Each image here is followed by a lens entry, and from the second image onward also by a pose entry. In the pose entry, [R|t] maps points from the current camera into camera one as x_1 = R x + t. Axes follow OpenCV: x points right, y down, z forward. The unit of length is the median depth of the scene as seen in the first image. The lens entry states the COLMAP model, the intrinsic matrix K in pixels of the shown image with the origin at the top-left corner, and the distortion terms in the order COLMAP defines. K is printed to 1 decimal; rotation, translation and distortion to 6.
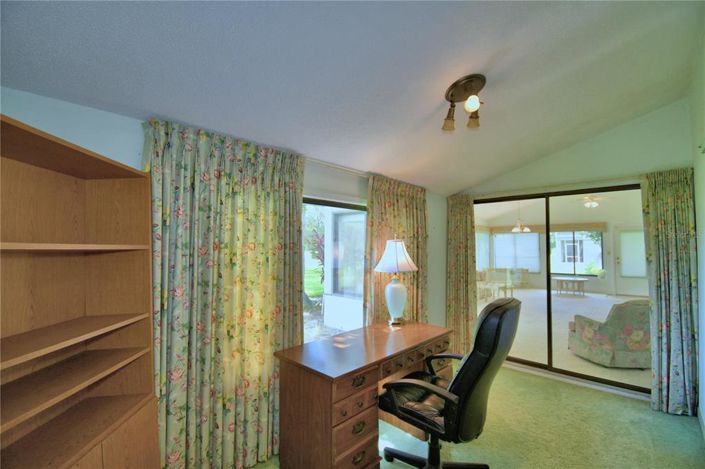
lens RADIAL K [[310.8, 0, 352.8], [0, 310.8, 235.9], [0, 0, 1]] dist [-0.032381, -0.004837]
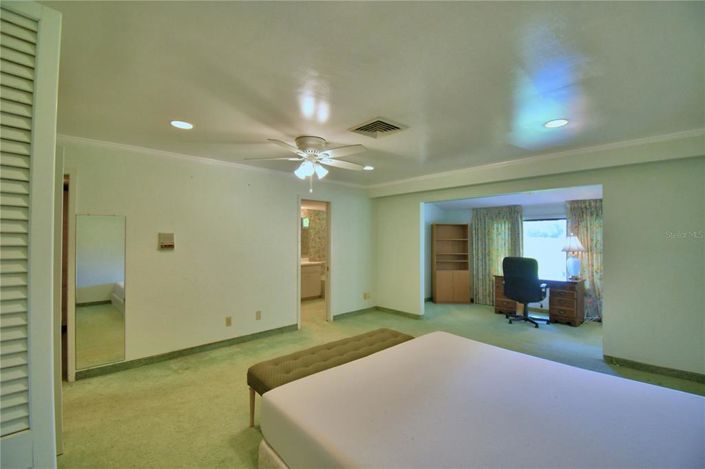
lens RADIAL K [[310.8, 0, 351.1], [0, 310.8, 234.8], [0, 0, 1]] dist [-0.032381, -0.004837]
pose [[-0.060052, -0.010904, -0.998136, 3.069938], [0.040907, 0.999073, -0.013376, -0.041264], [0.997357, -0.041634, -0.059550, -0.390202]]
